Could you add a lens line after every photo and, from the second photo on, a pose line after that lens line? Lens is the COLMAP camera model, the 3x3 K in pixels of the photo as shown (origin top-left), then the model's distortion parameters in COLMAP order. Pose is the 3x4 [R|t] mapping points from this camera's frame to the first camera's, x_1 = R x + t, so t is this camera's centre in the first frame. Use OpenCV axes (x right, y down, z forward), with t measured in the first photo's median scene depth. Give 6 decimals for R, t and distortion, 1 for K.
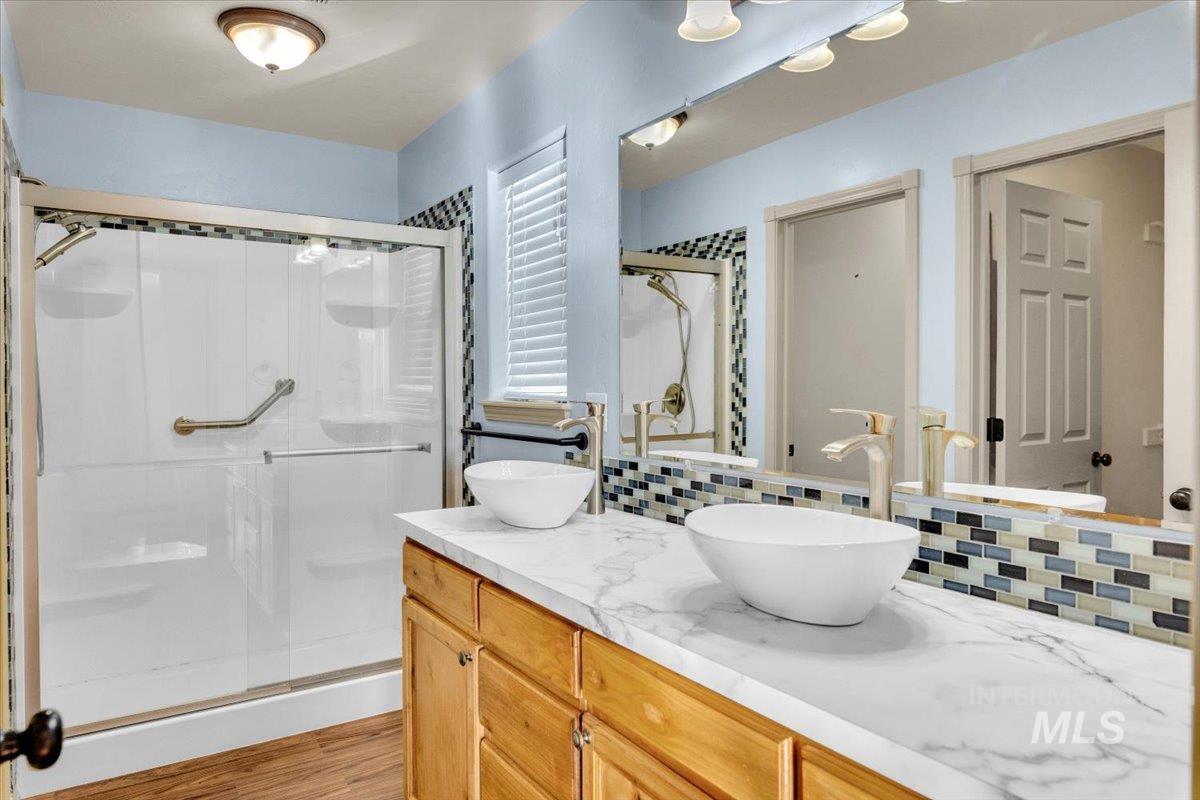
lens RADIAL K [[765.9, 0, 599.8], [0, 765.9, 397.3], [0, 0, 1]] dist [-0.005230, 0.006582]
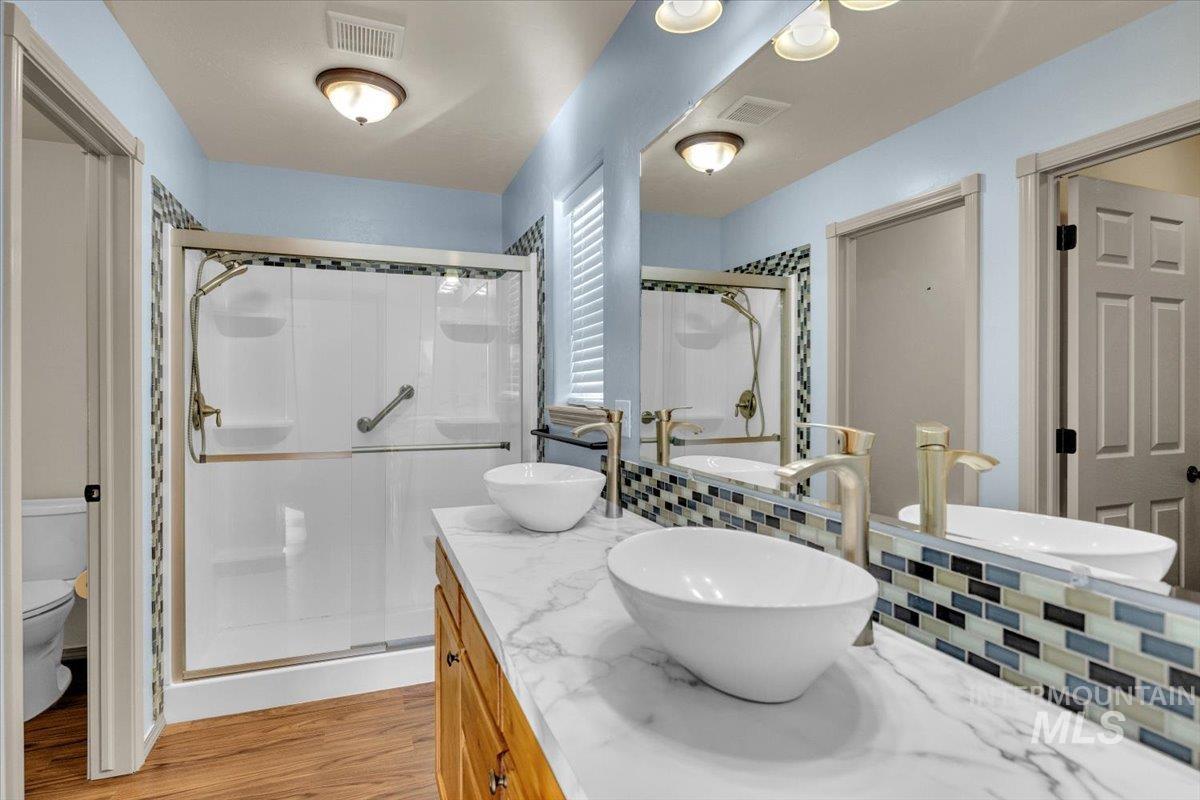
lens RADIAL K [[616.3, 0, 600.6], [0, 616.3, 394.9], [0, 0, 1]] dist [-0.000661, -0.001002]
pose [[0.978807, 0.005413, -0.204712, 0.105244], [-0.007269, 0.999939, -0.008315, -0.004231], [0.204654, 0.009627, 0.978787, 0.130400]]
